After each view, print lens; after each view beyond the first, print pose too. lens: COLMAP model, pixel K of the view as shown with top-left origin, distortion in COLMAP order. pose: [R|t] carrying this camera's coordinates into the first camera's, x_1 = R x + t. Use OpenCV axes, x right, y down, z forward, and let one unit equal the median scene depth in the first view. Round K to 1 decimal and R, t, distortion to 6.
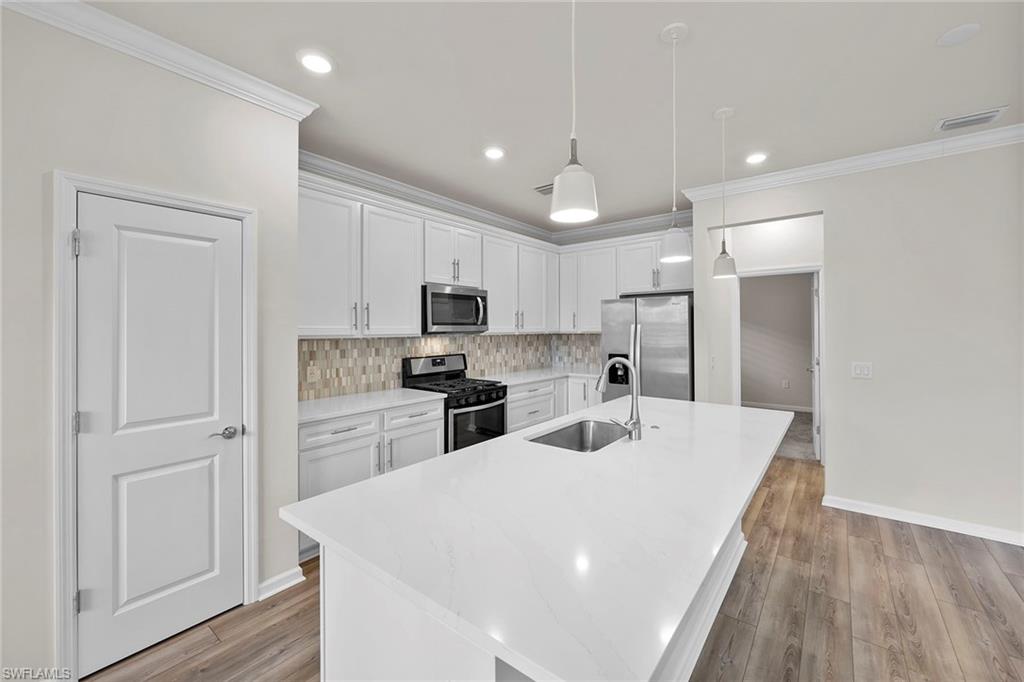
lens RADIAL K [[415.7, 0, 508.1], [0, 415.7, 326.7], [0, 0, 1]] dist [-0.001150, 0.000147]
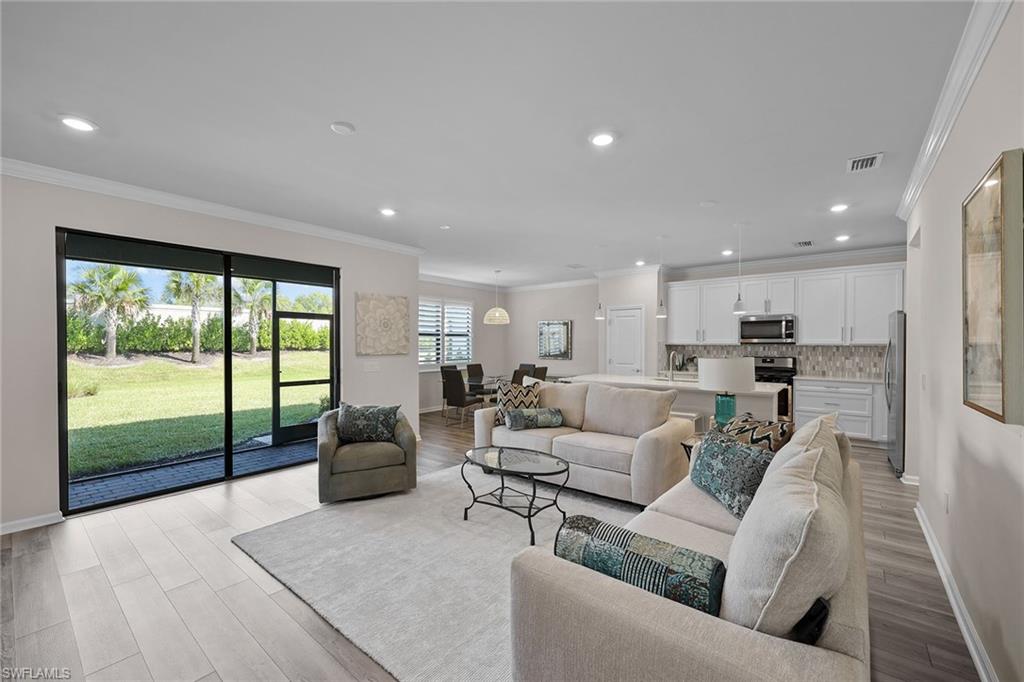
lens RADIAL K [[407.5, 0, 521.3], [0, 407.5, 345.9], [0, 0, 1]] dist [0.000355, 0.000030]
pose [[0.007620, 0.012418, -0.999894, 1.558965], [0.004260, 0.999913, 0.012451, 0.000337], [0.999962, -0.004354, 0.007567, -0.004197]]
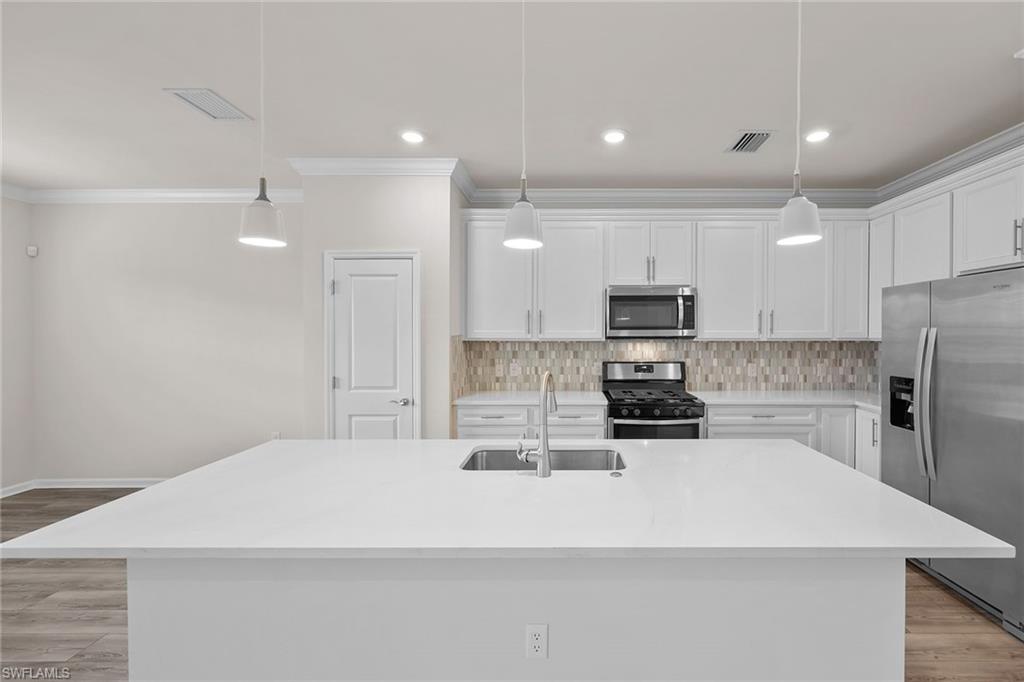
lens RADIAL K [[431.6, 0, 561.8], [0, 431.6, 337.8], [0, 0, 1]] dist [0.000803, 0.000066]
pose [[0.620159, 0.015868, -0.784315, 0.510804], [0.001123, 0.999776, 0.021115, -0.005710], [0.784475, -0.013976, 0.620003, 0.270486]]
